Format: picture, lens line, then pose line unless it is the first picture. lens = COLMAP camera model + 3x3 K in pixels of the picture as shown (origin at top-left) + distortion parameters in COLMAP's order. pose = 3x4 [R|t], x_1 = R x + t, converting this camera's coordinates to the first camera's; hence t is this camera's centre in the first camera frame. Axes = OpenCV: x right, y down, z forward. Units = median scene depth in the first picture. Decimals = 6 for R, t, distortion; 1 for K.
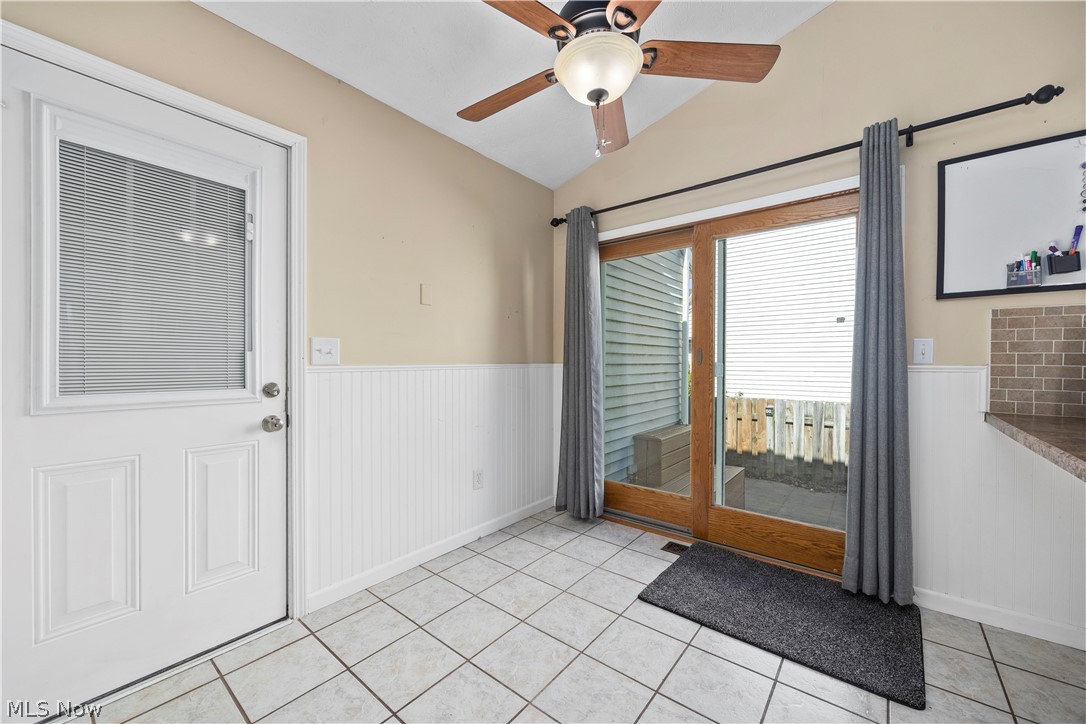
lens RADIAL K [[419.3, 0, 543.1], [0, 419.3, 365.8], [0, 0, 1]] dist [-0.001624, -0.000200]
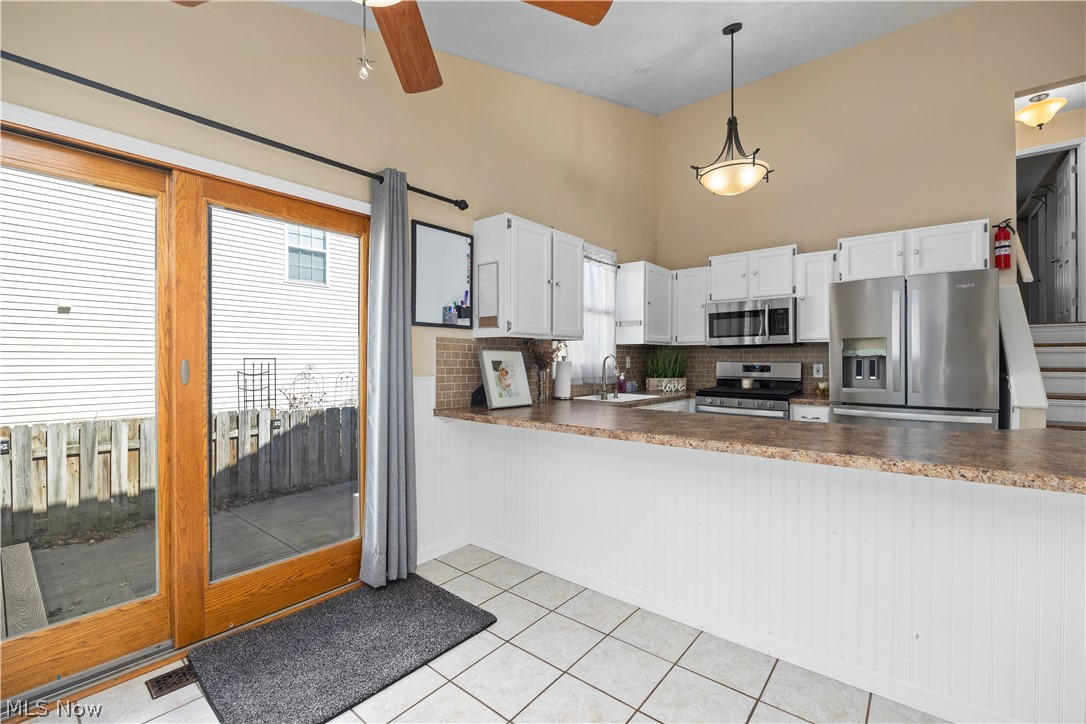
lens RADIAL K [[459.0, 0, 545.7], [0, 459.0, 364.4], [0, 0, 1]] dist [-0.010878, -0.000187]
pose [[0.004310, -0.008776, 0.999952, -0.390728], [0.009923, 0.999913, 0.008733, -0.039320], [-0.999941, 0.009885, 0.004396, 0.487031]]
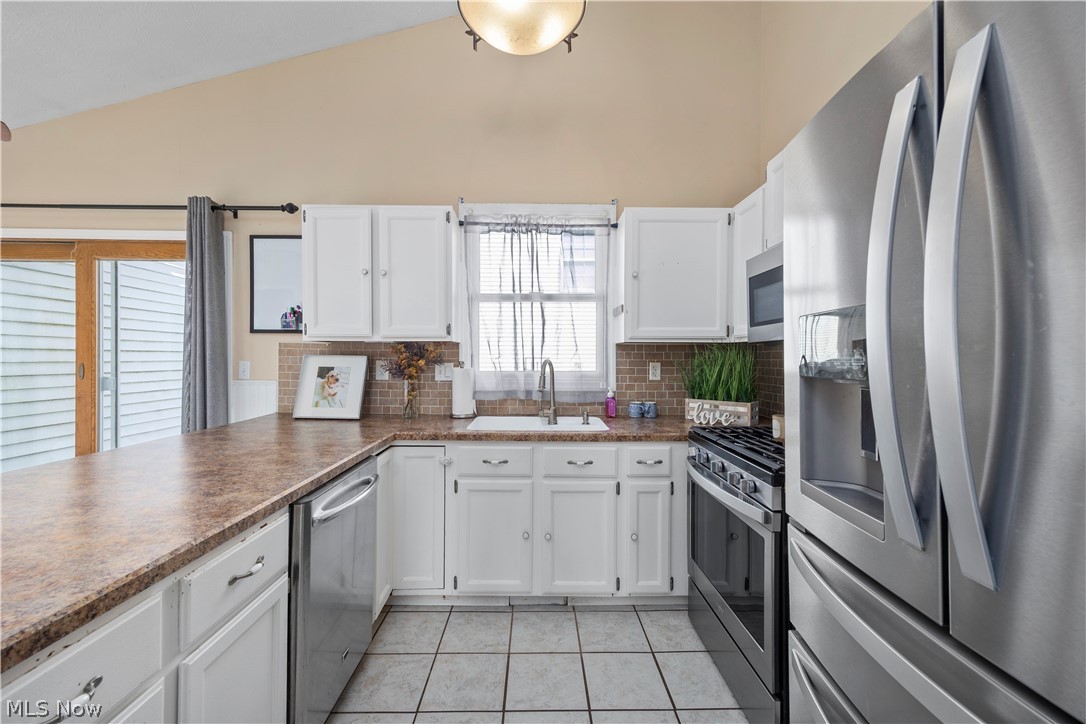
lens RADIAL K [[440.6, 0, 543.0], [0, 440.6, 362.0], [0, 0, 1]] dist [0.010165, -0.002727]
pose [[0.765738, -0.000095, 0.643153, 0.615510], [-0.001207, 0.999998, 0.001585, -0.054953], [-0.643152, -0.001990, 0.765736, -0.632096]]
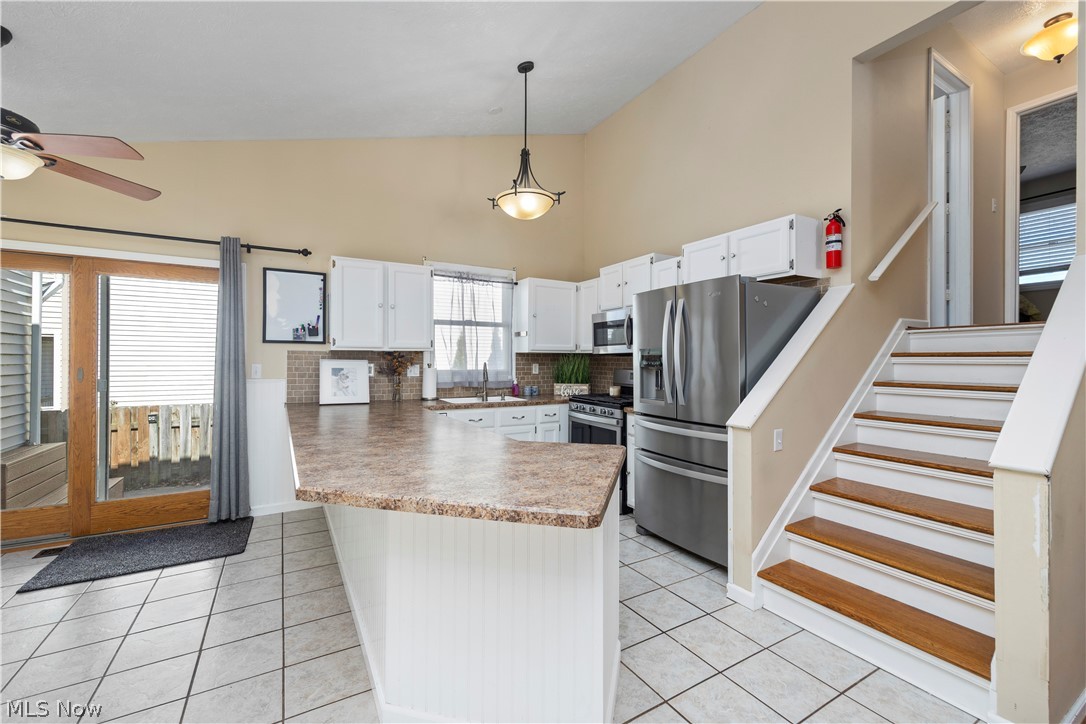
lens RADIAL K [[440.6, 0, 543.0], [0, 440.6, 362.0], [0, 0, 1]] dist [0.010165, -0.002727]
pose [[0.346111, 0.000238, 0.938194, -0.360272], [0.003608, 0.999992, -0.001585, -0.056747], [-0.938187, 0.003934, 0.346108, -0.663392]]
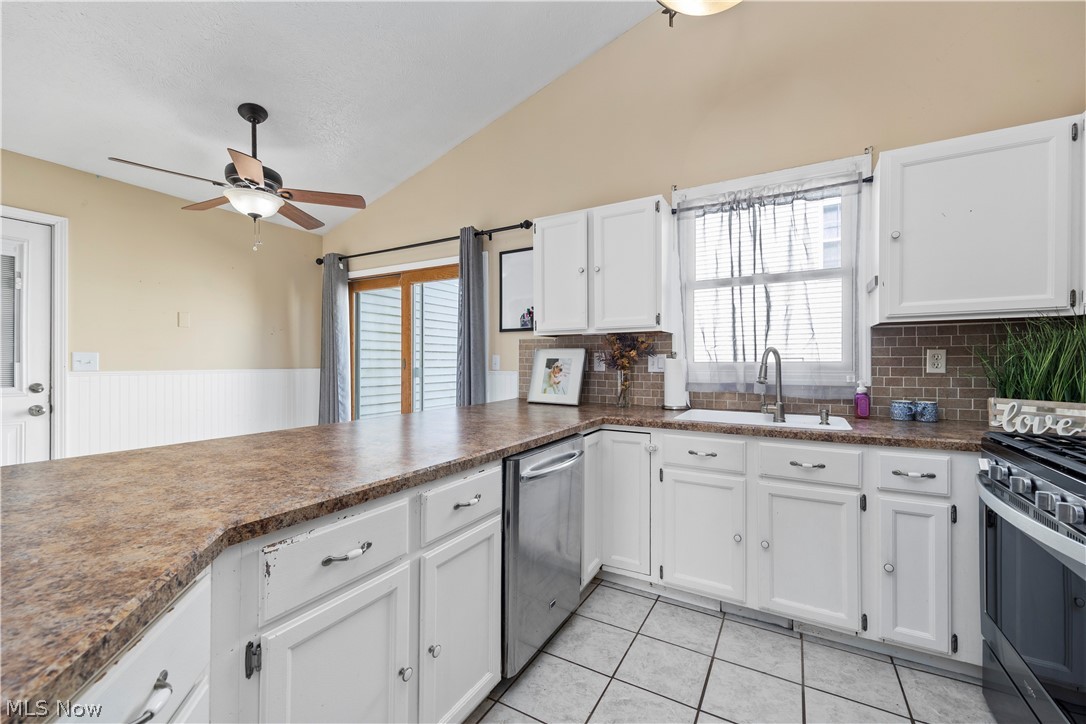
lens RADIAL K [[442.9, 0, 542.3], [0, 442.9, 365.9], [0, 0, 1]] dist [0.004839, 0.000036]
pose [[0.986376, 0.000451, 0.164503, 0.678264], [-0.000207, 0.999999, -0.001503, -0.015456], [-0.164503, 0.001449, 0.986375, -0.676937]]
